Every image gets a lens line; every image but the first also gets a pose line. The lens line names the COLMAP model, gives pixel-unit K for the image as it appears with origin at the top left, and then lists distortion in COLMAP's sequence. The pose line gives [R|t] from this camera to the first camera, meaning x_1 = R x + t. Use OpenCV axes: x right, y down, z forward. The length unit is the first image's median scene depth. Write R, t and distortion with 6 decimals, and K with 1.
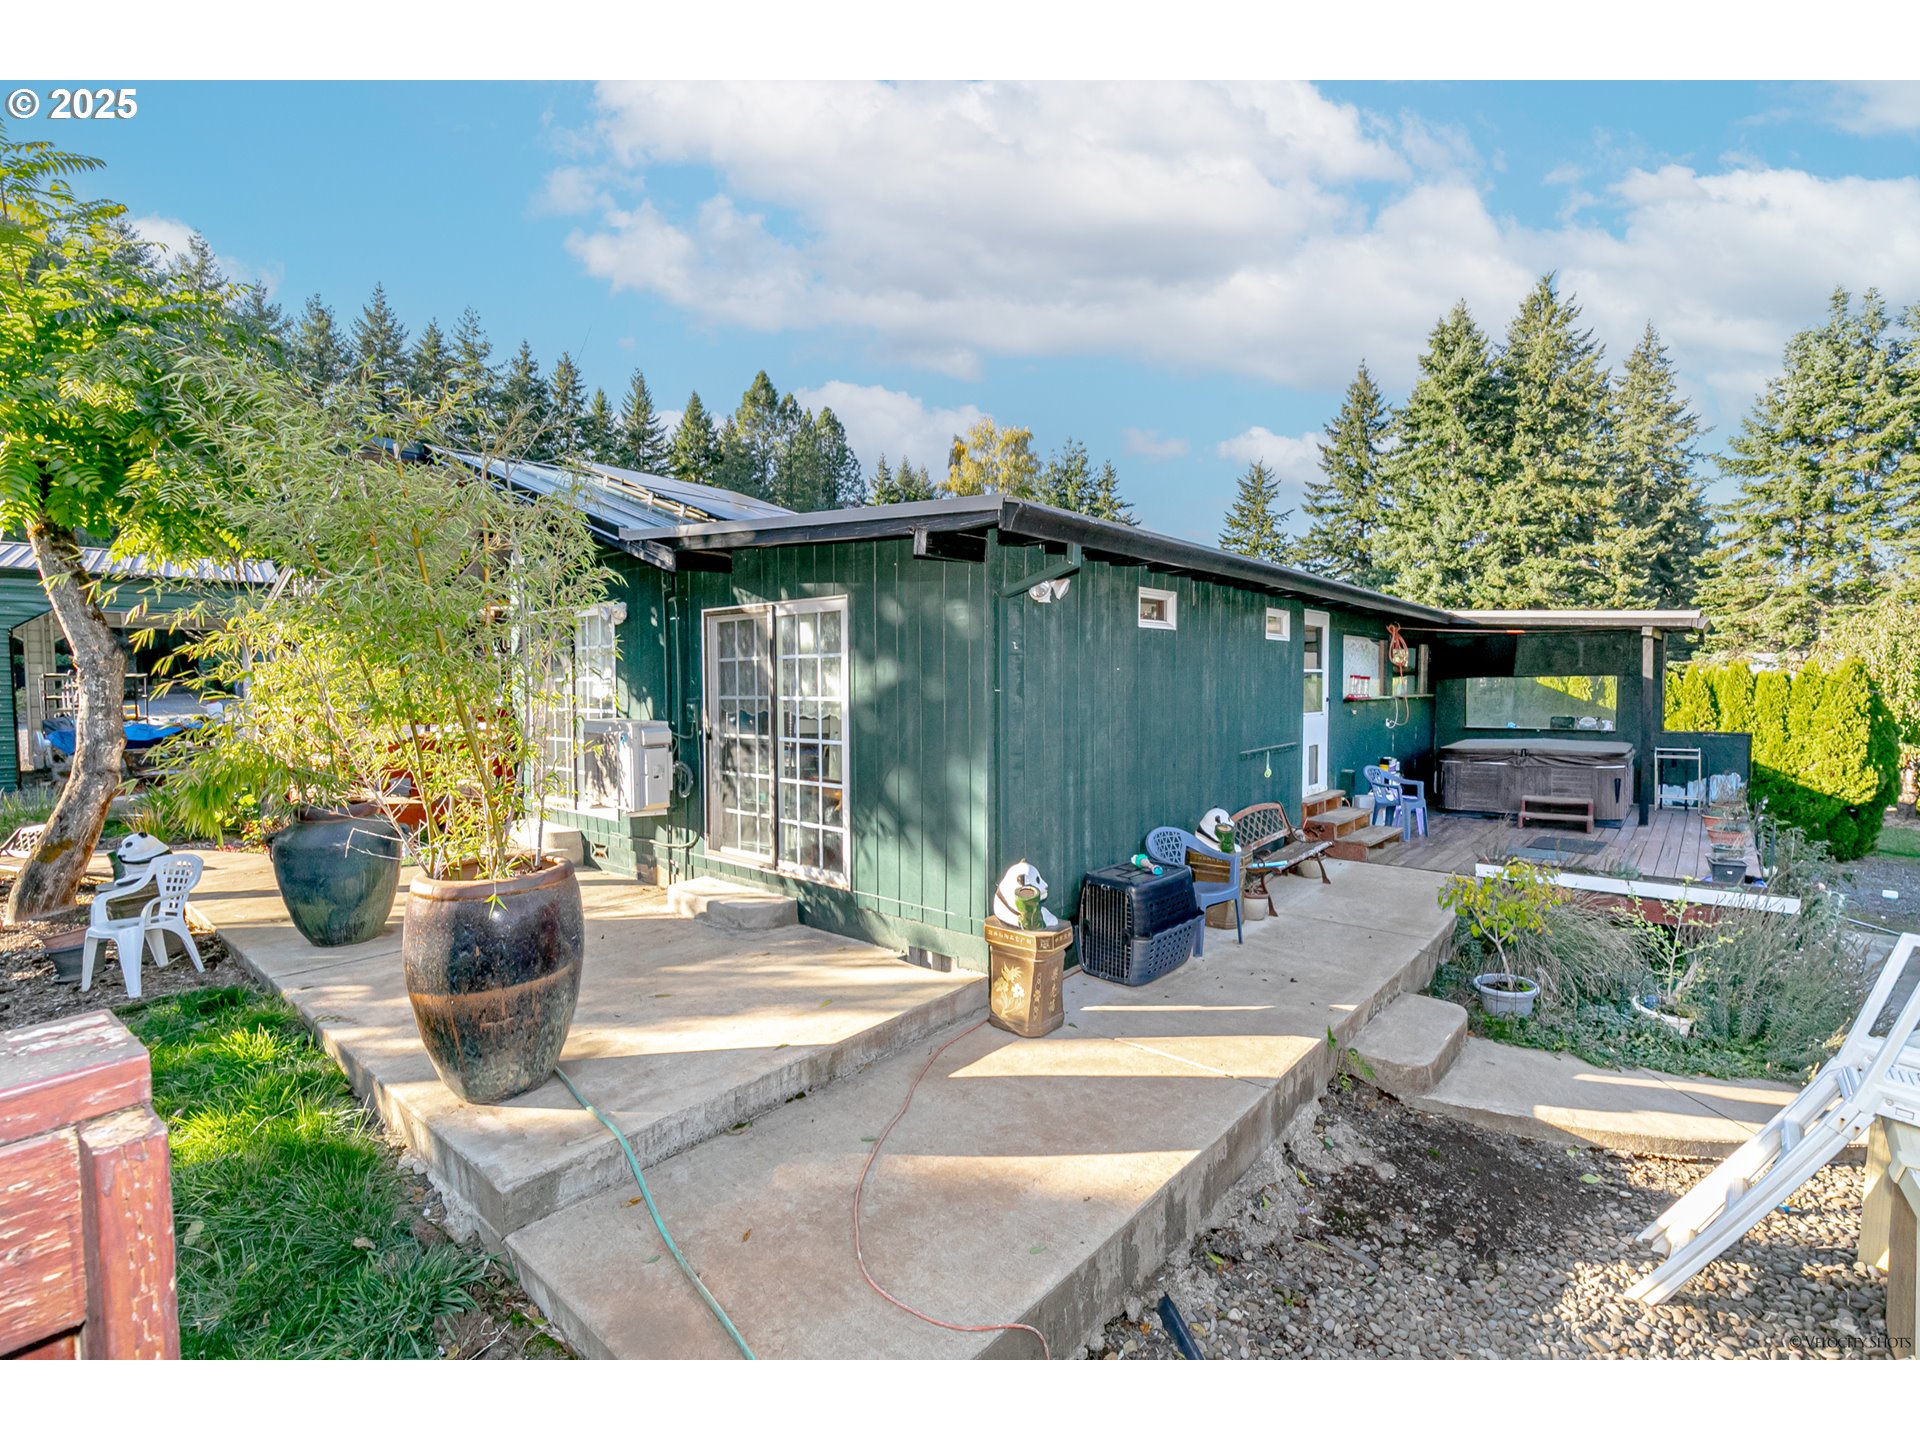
lens RADIAL K [[863.7, 0, 957.7], [0, 863.7, 715.8], [0, 0, 1]] dist [0.005448, 0.000104]
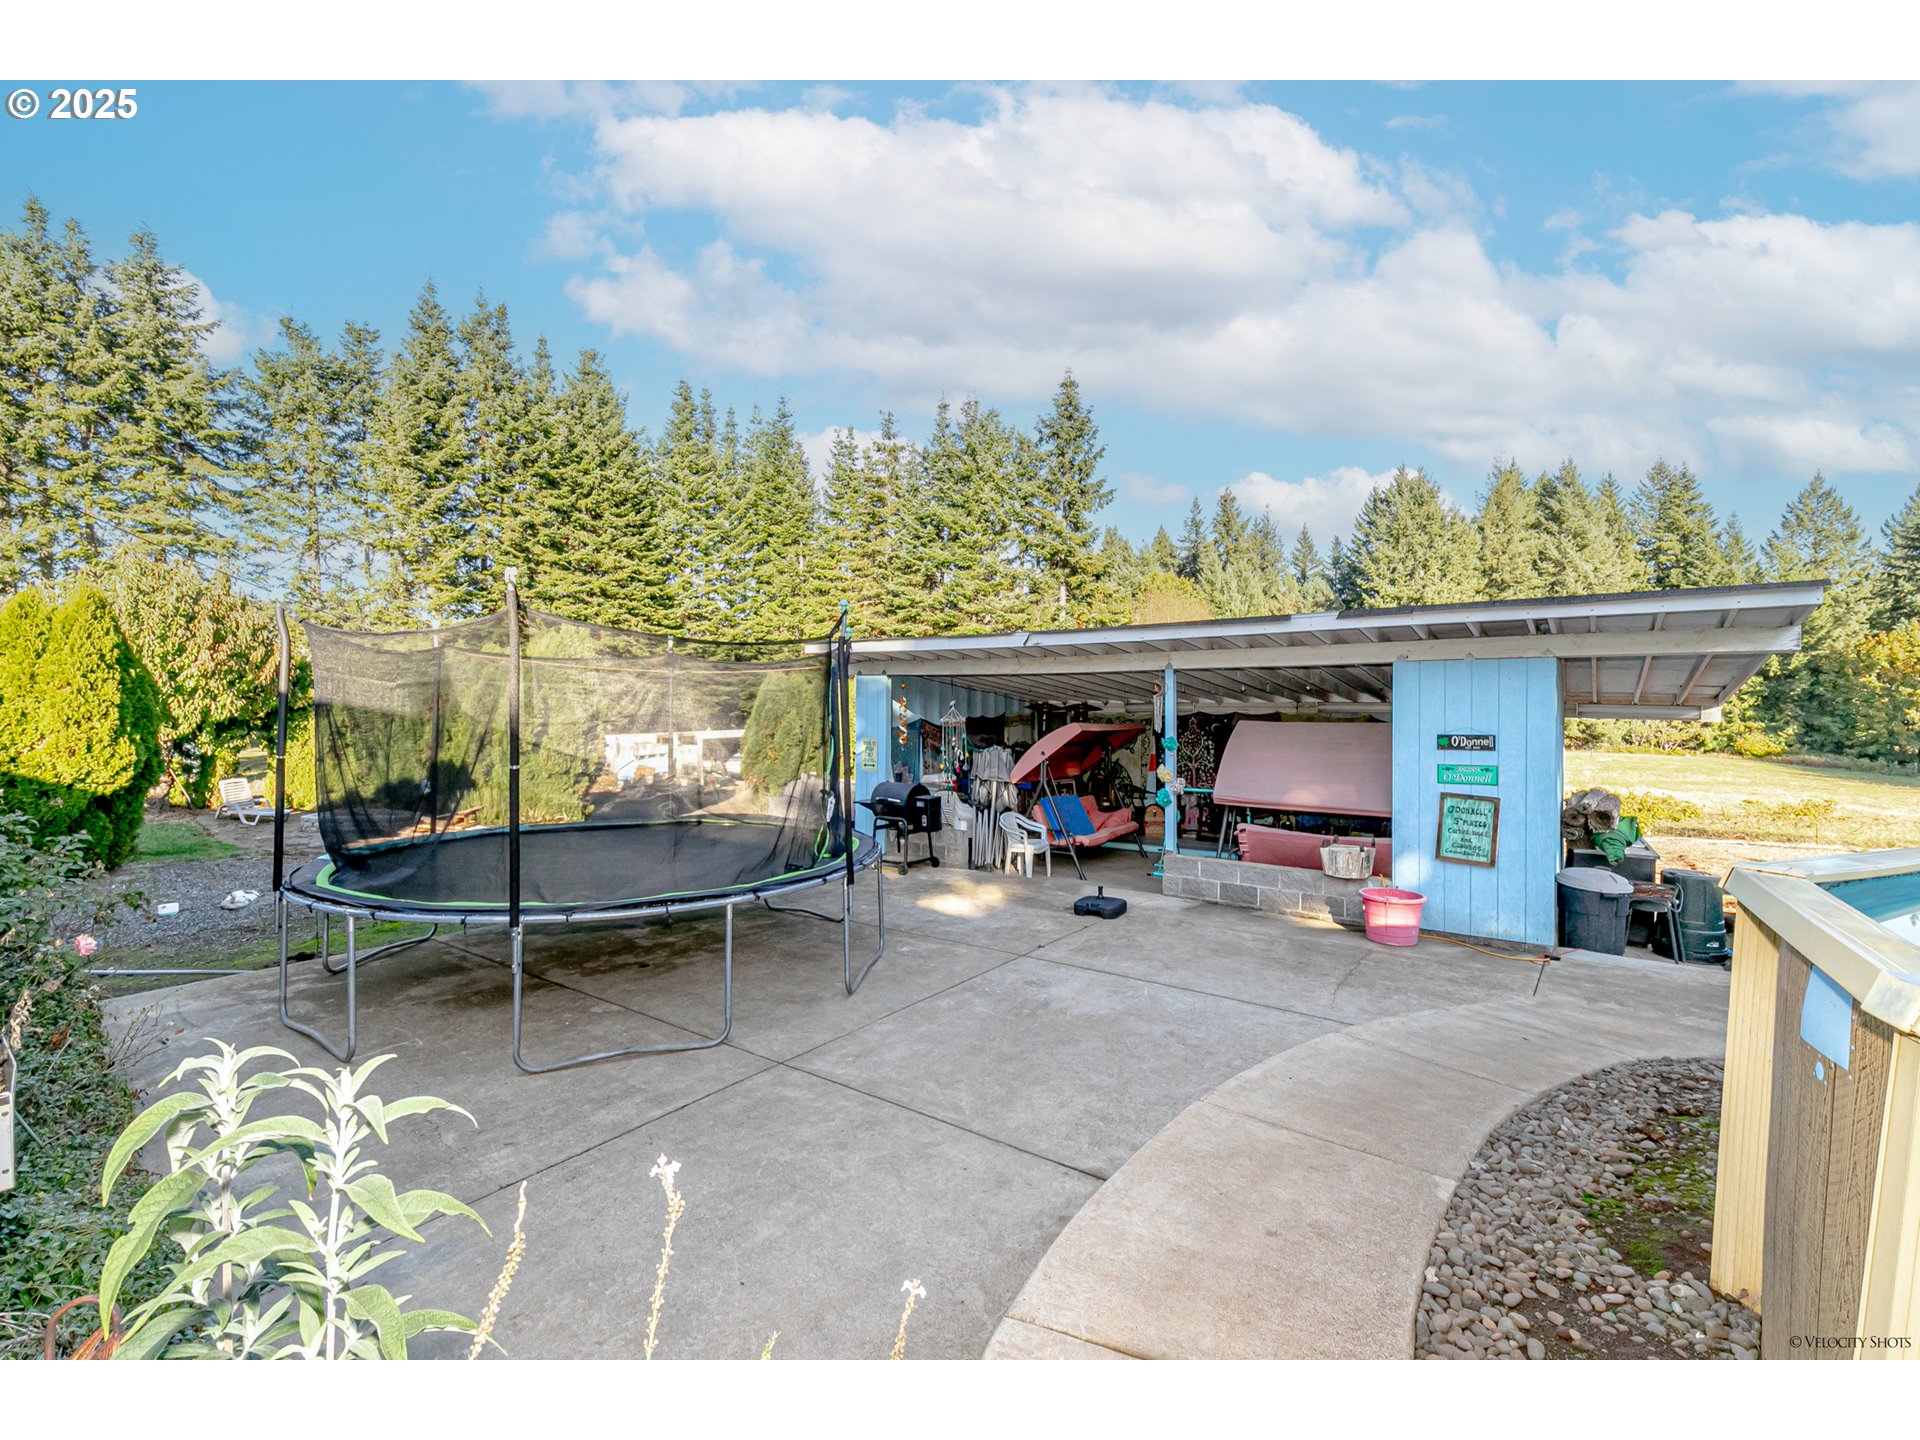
lens RADIAL K [[863.7, 0, 954.6], [0, 863.7, 721.4], [0, 0, 1]] dist [0.005448, 0.000104]
pose [[-0.019464, -0.021719, 0.999575, 0.137159], [0.038517, 0.999006, 0.022457, 0.023606], [-0.999068, 0.038938, -0.018608, 0.140260]]
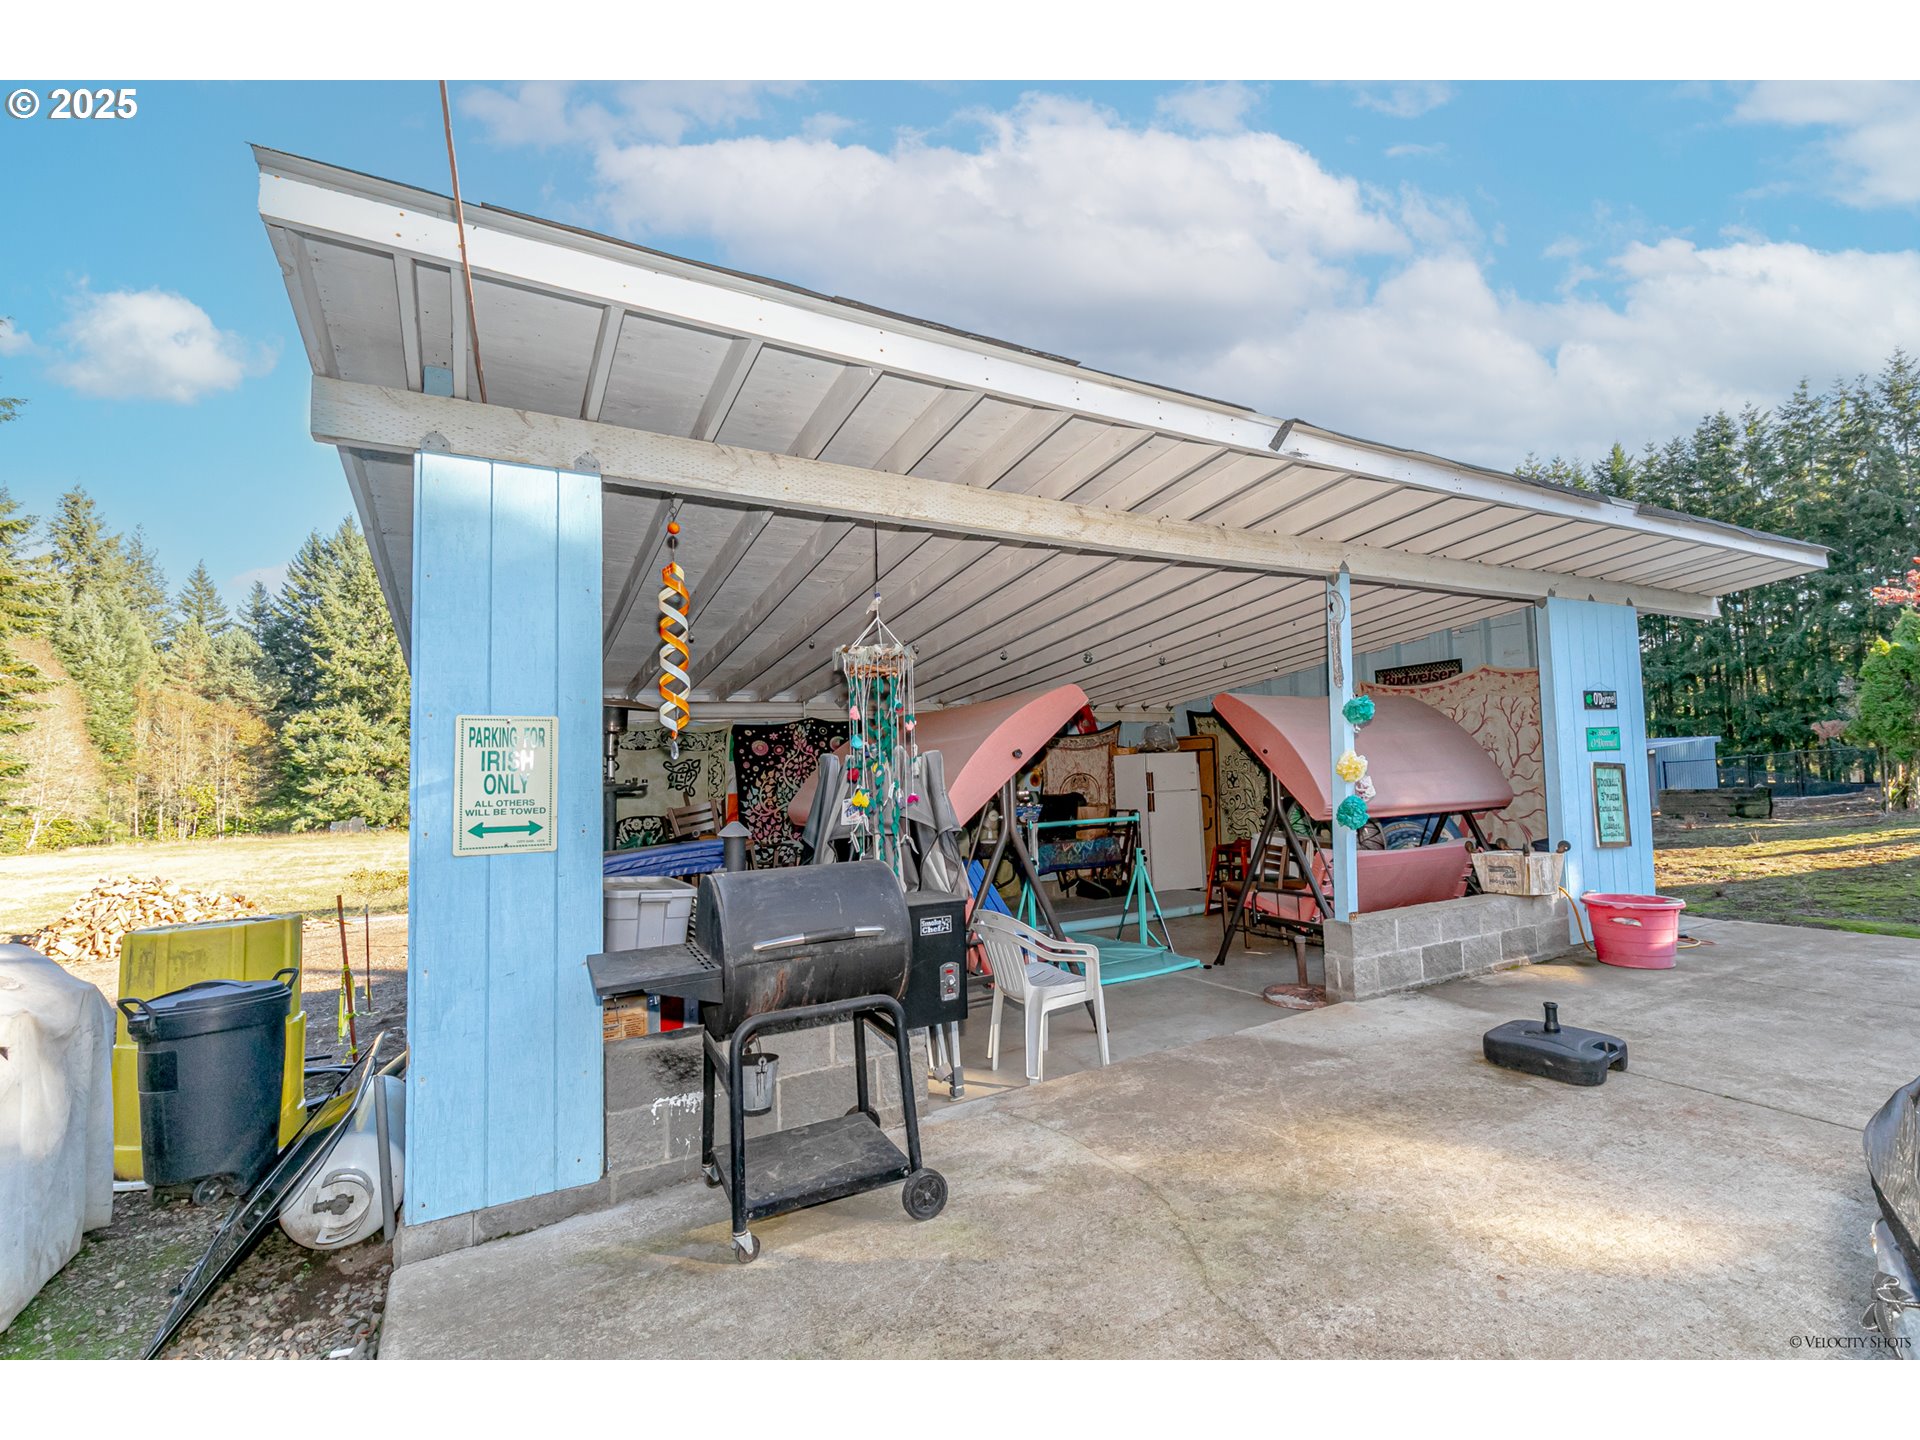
lens RADIAL K [[863.7, 0, 962.2], [0, 863.7, 725.4], [0, 0, 1]] dist [0.005448, 0.000104]
pose [[-0.918309, 0.049417, 0.392767, 0.377574], [0.046798, 0.998772, -0.016247, 0.039032], [-0.393088, 0.003461, -0.919494, 0.217785]]
